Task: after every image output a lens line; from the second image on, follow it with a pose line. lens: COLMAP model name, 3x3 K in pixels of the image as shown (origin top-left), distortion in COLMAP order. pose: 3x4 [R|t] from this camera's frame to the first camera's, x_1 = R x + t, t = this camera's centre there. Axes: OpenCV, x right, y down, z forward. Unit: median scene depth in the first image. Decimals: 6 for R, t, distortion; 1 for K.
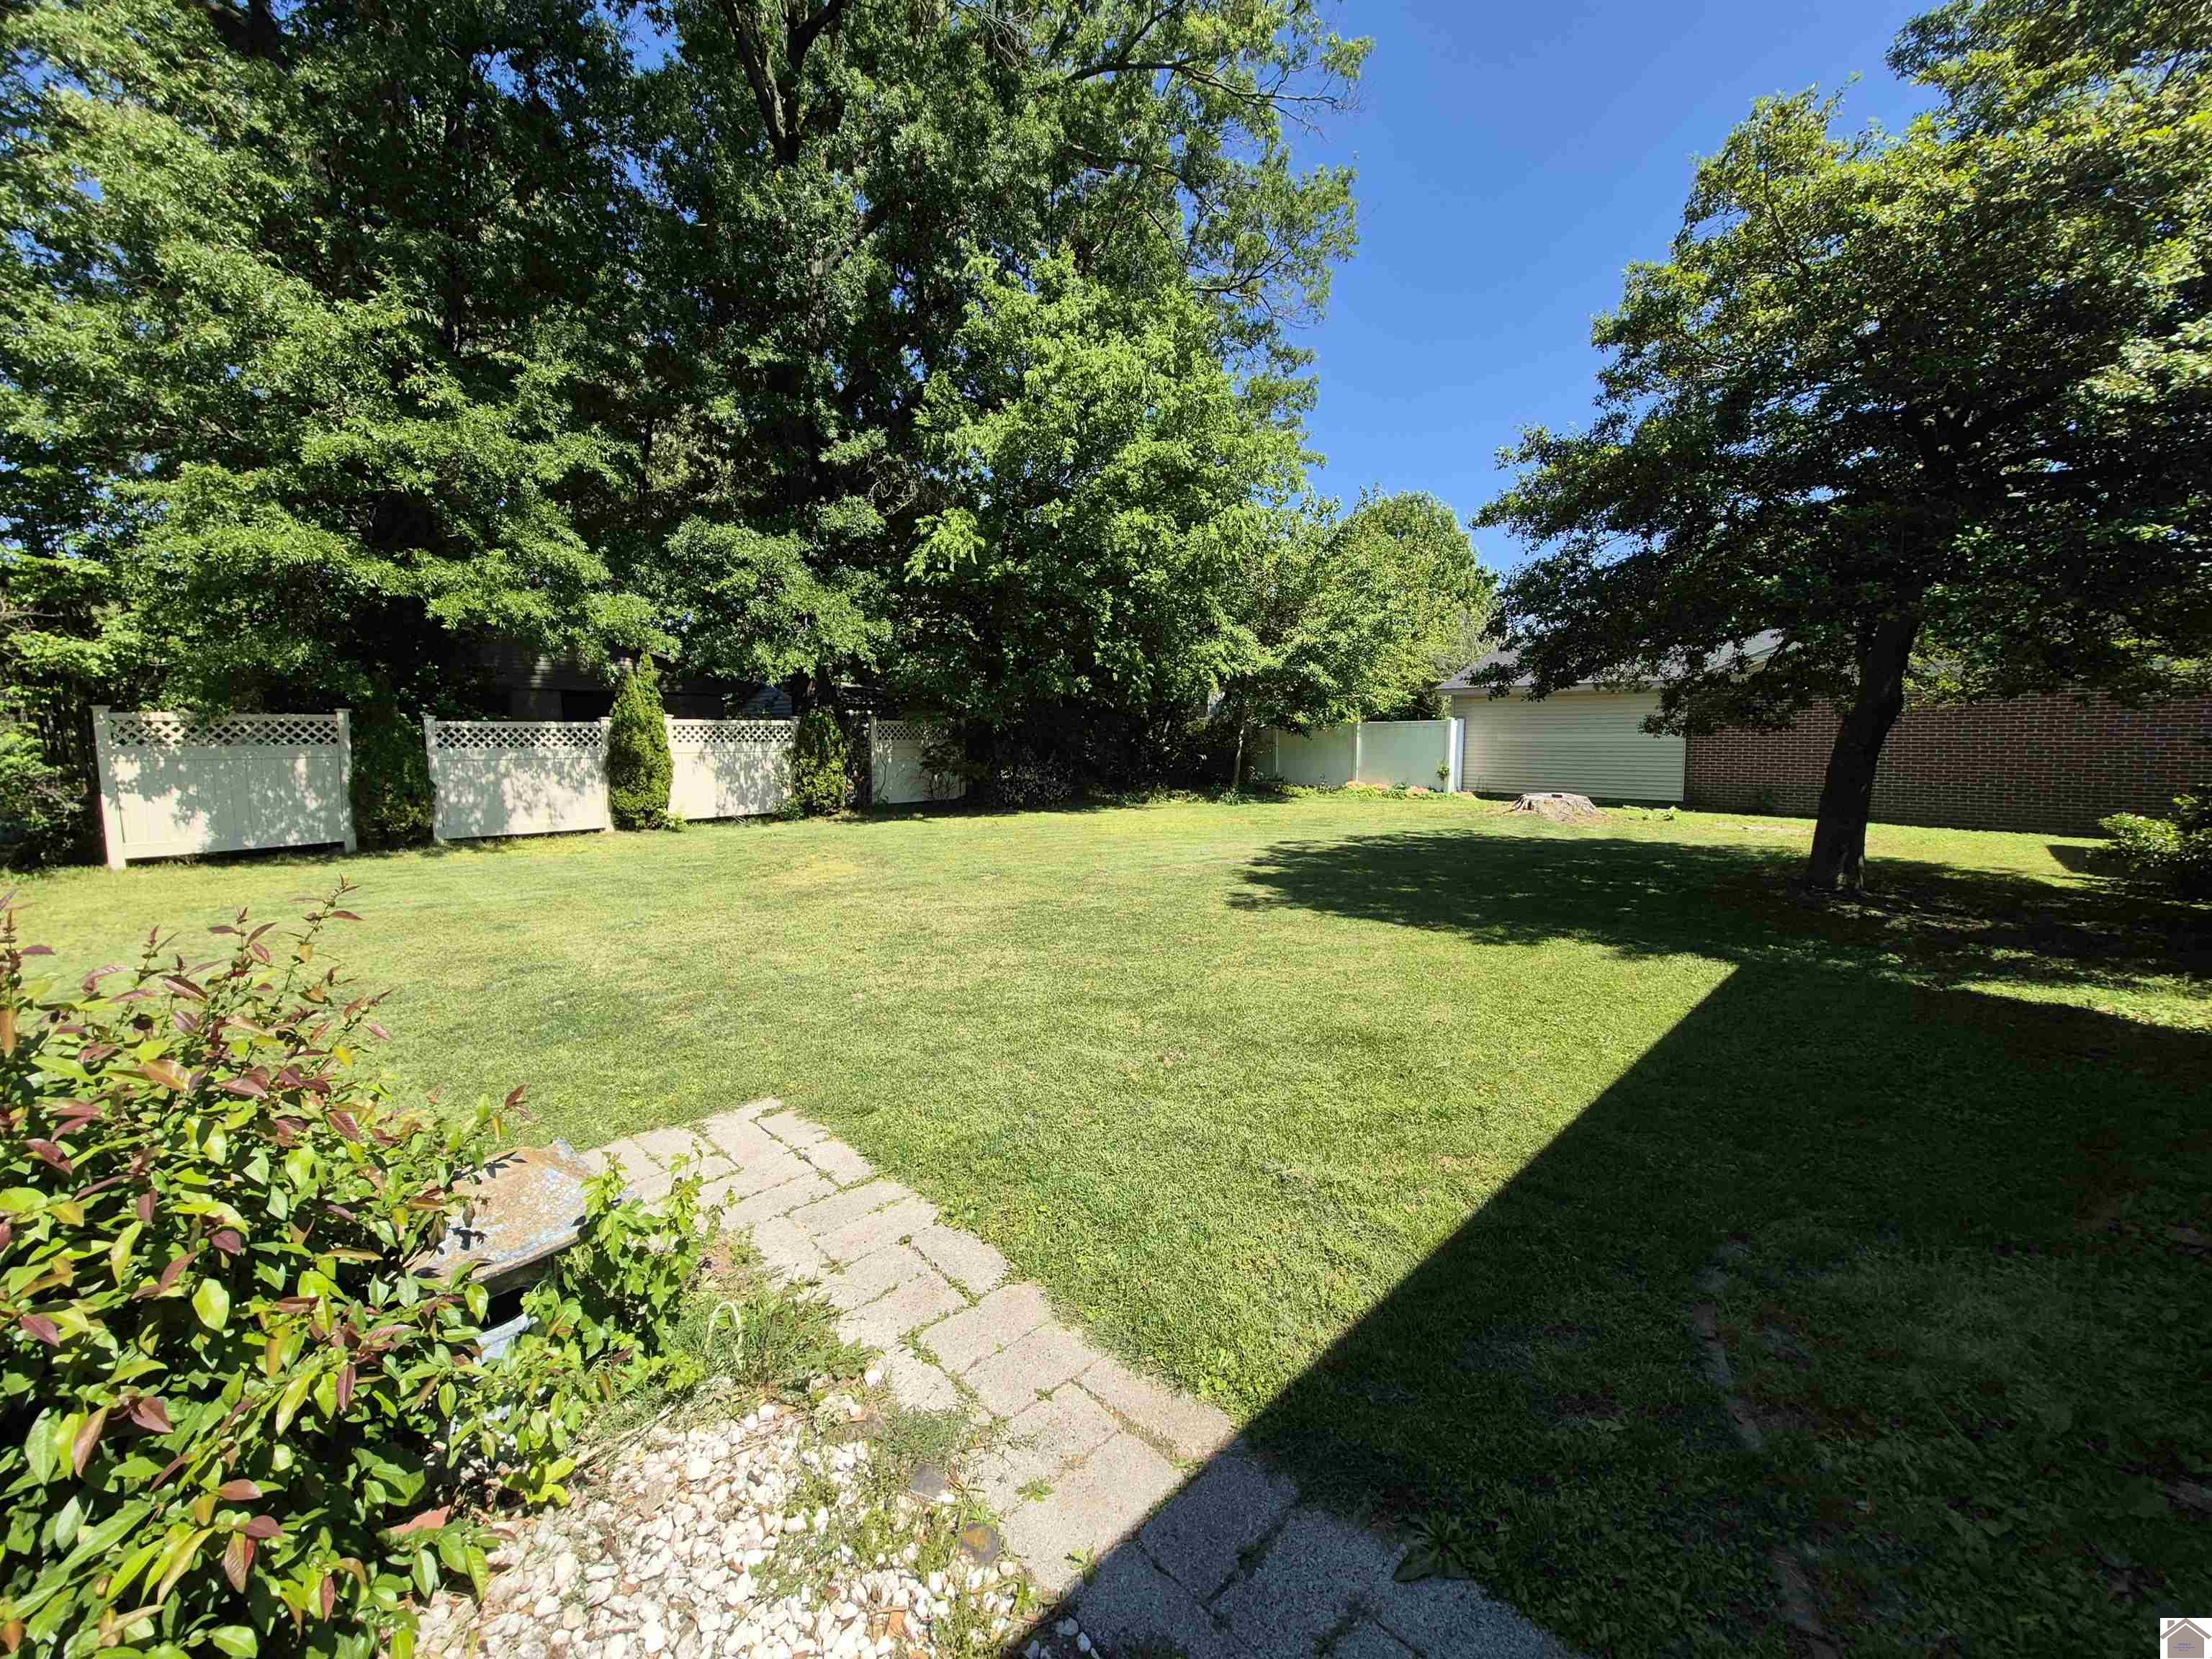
lens RADIAL K [[883.2, 0, 1119.0], [0, 883.2, 823.4], [0, 0, 1]] dist [-0.009070, -0.000342]
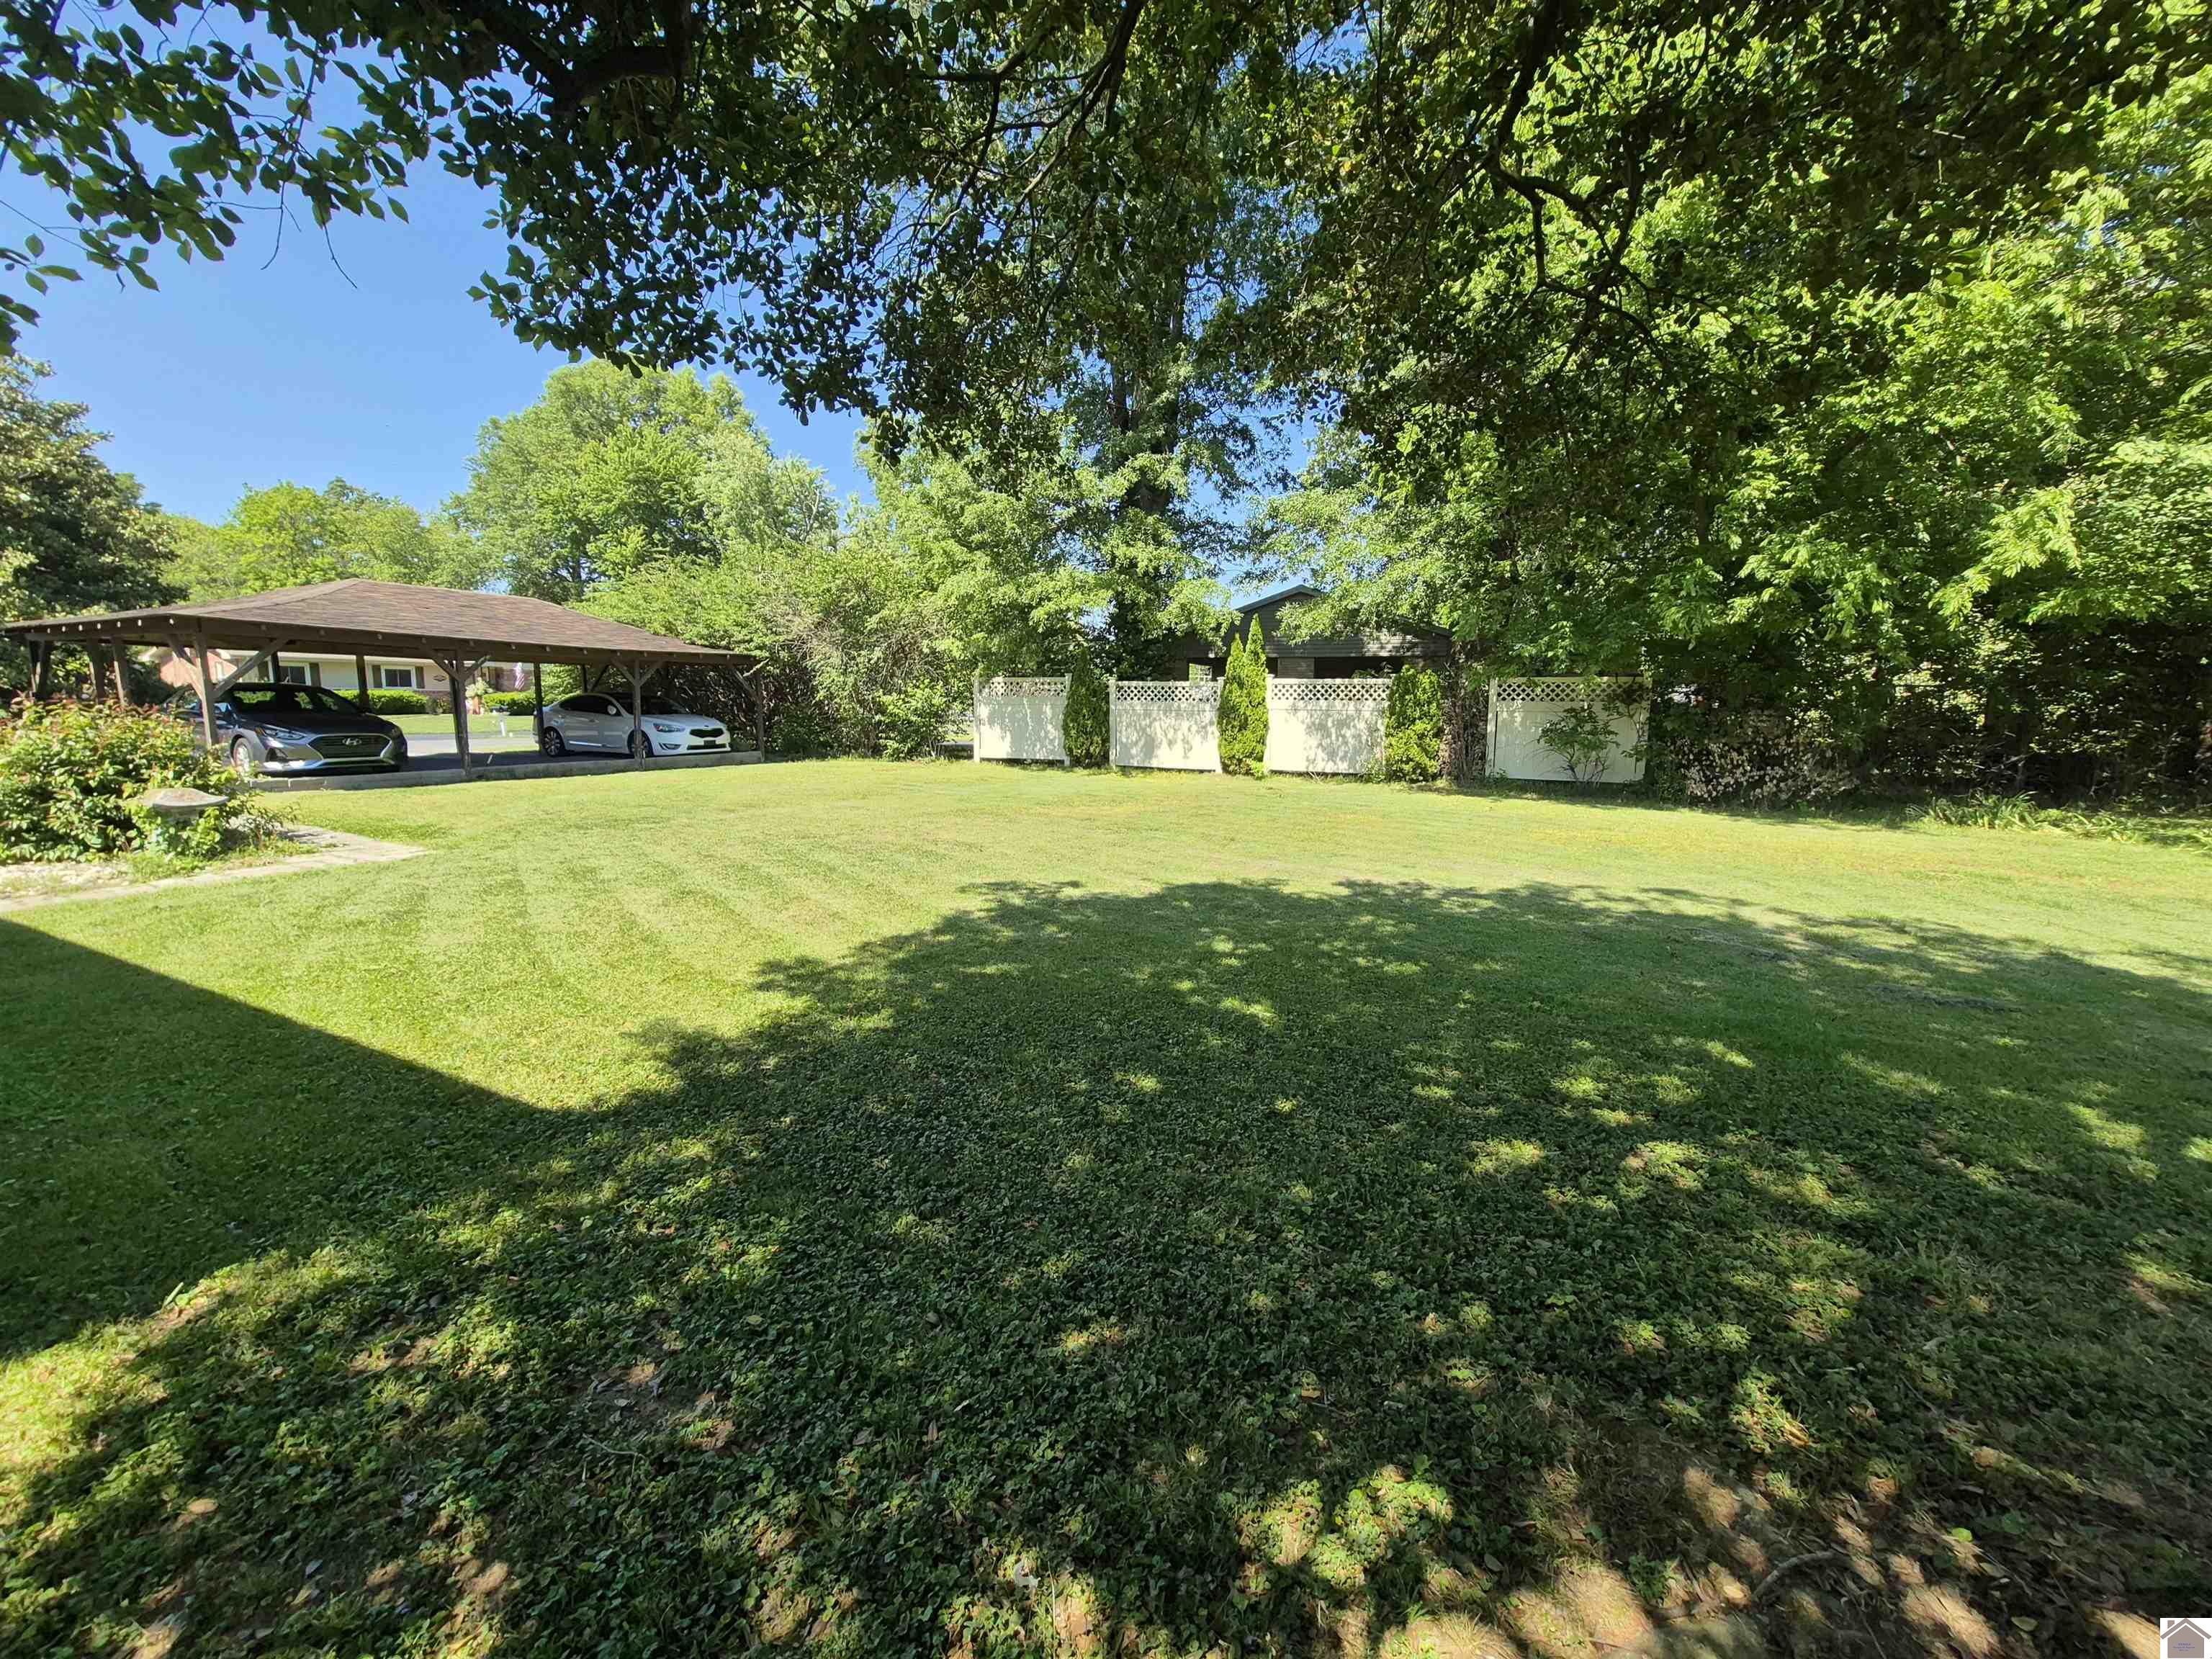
lens RADIAL K [[883.2, 0, 1103.7], [0, 883.2, 826.6], [0, 0, 1]] dist [-0.009070, -0.000342]
pose [[0.273360, 0.155228, -0.949304, 0.536934], [-0.097875, 0.986260, 0.133087, -0.063852], [0.956919, 0.056533, 0.284797, 0.509313]]
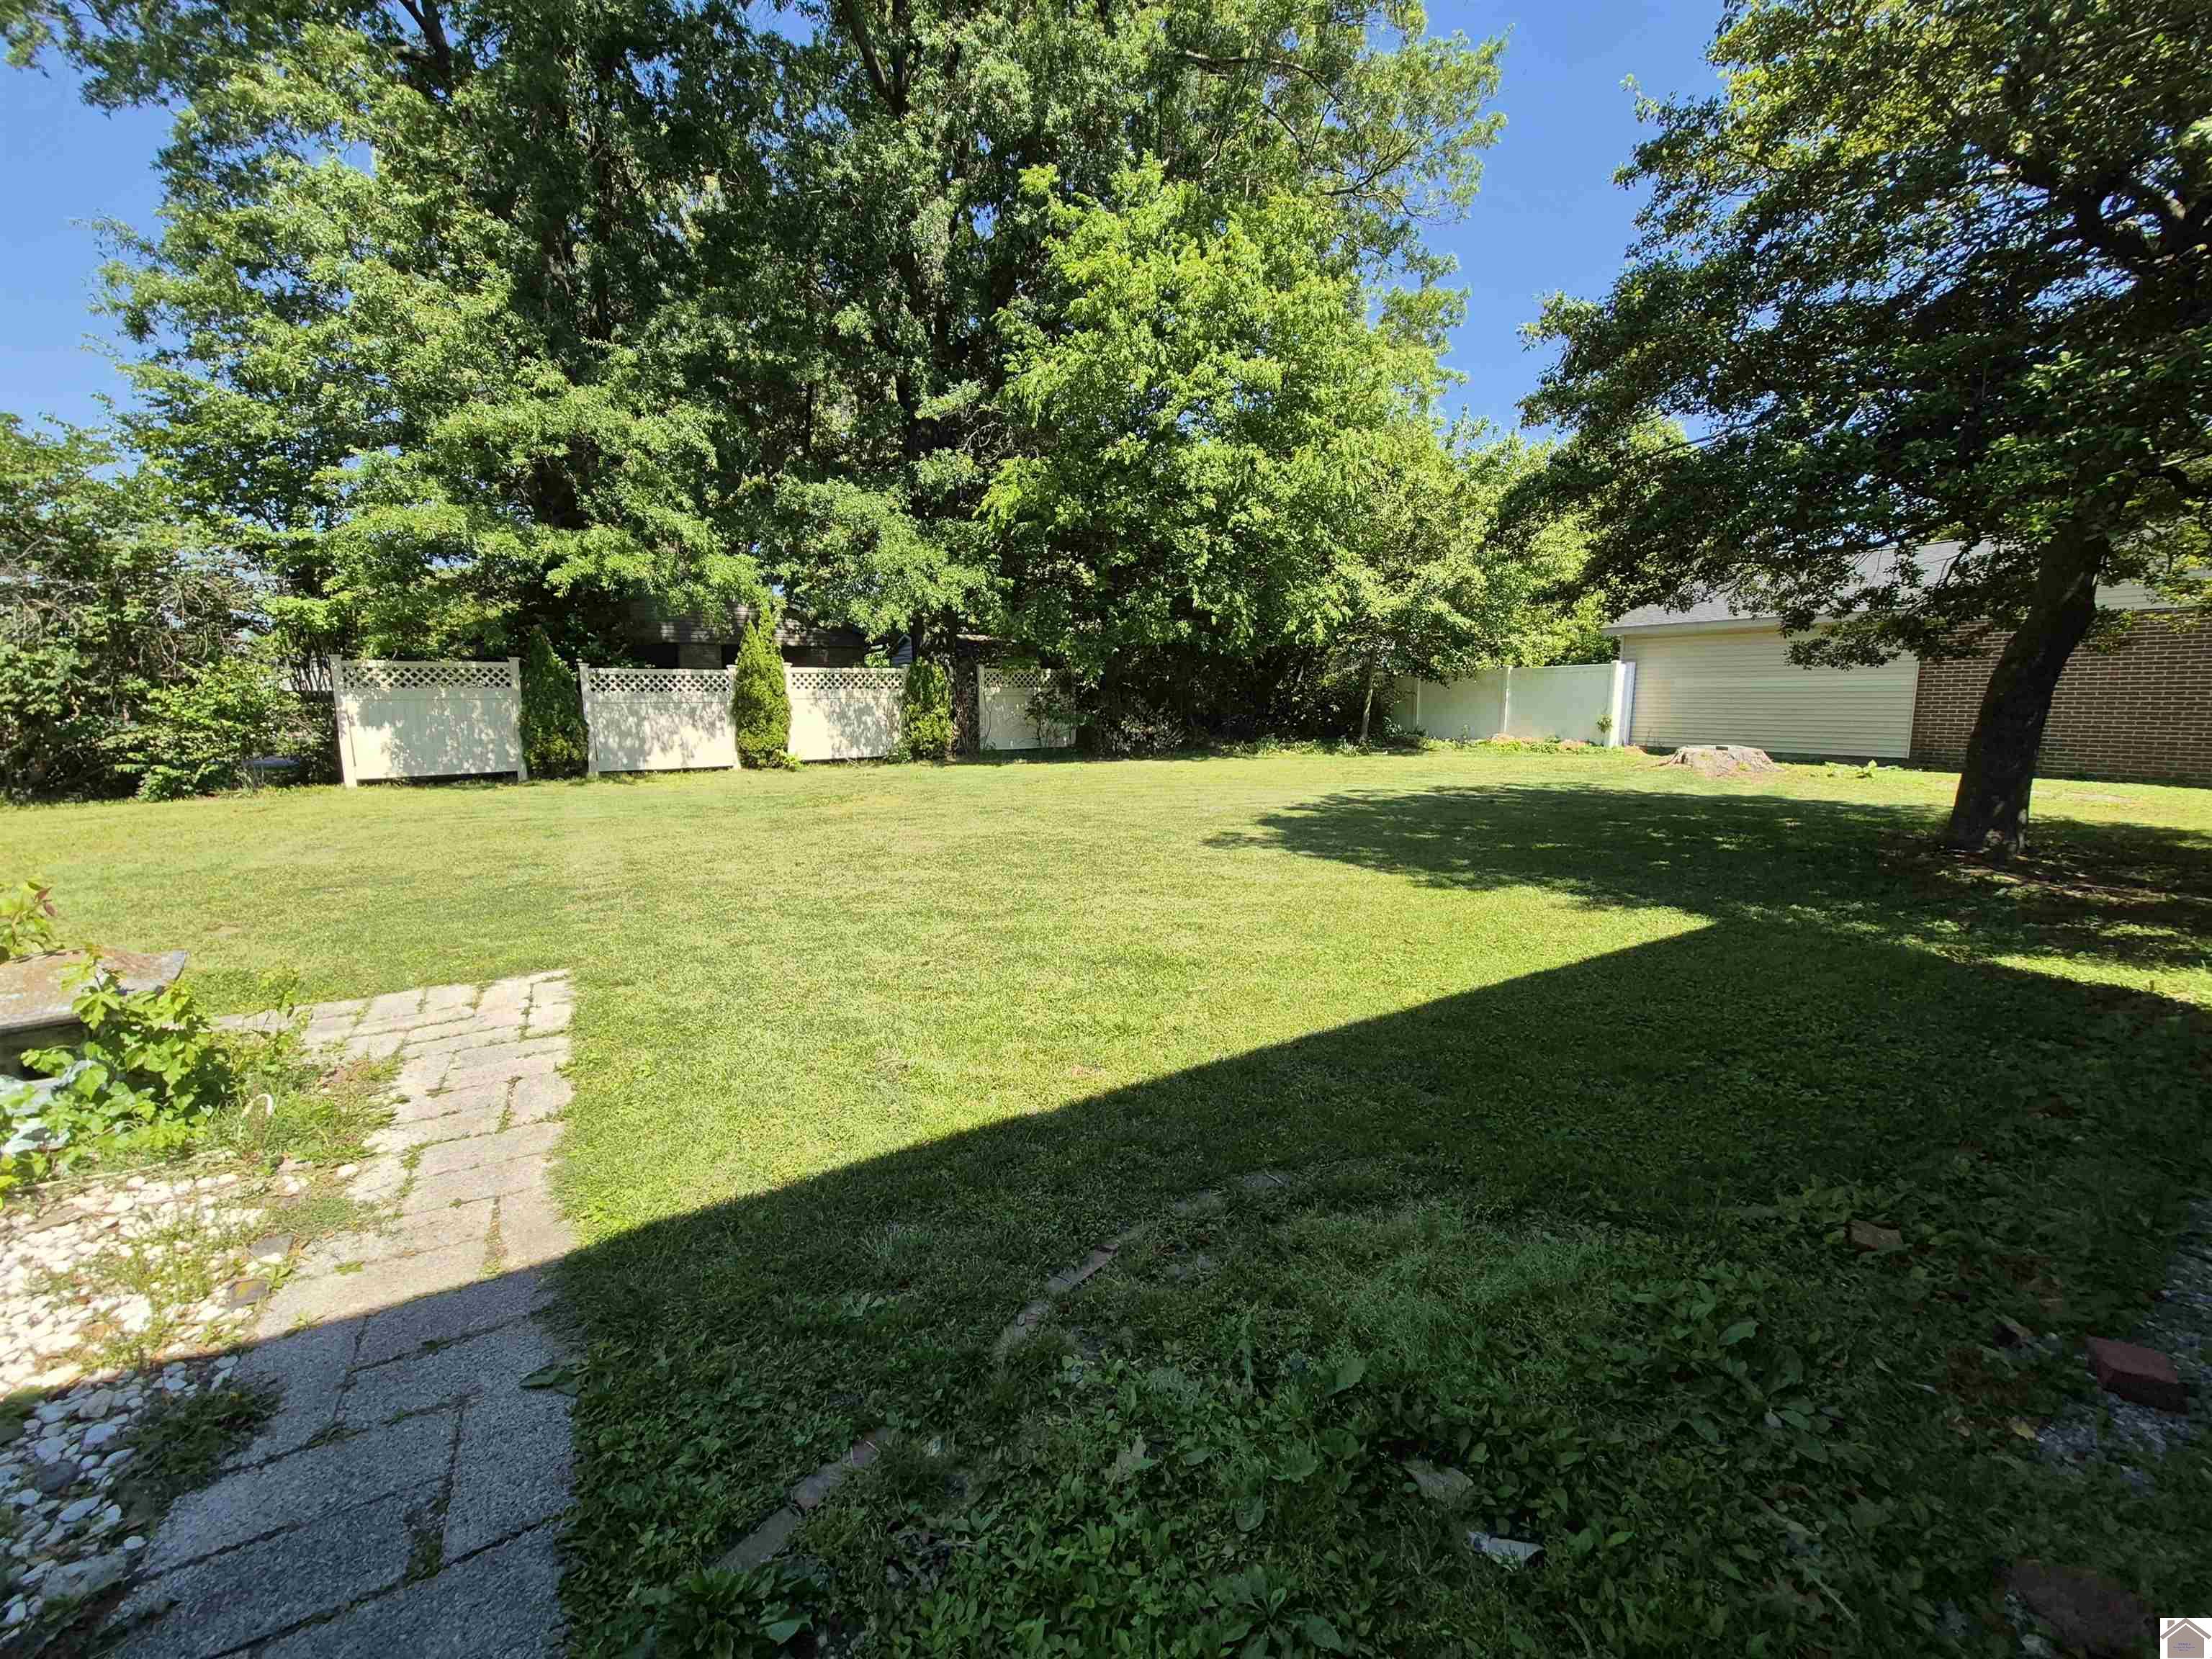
lens RADIAL K [[883.2, 0, 1109.8], [0, 883.2, 830.2], [0, 0, 1]] dist [-0.009070, -0.000342]
pose [[0.970653, 0.031650, -0.238394, 0.149970], [-0.019555, 0.998407, 0.052933, 0.018087], [0.239689, -0.046718, 0.969725, 0.025532]]
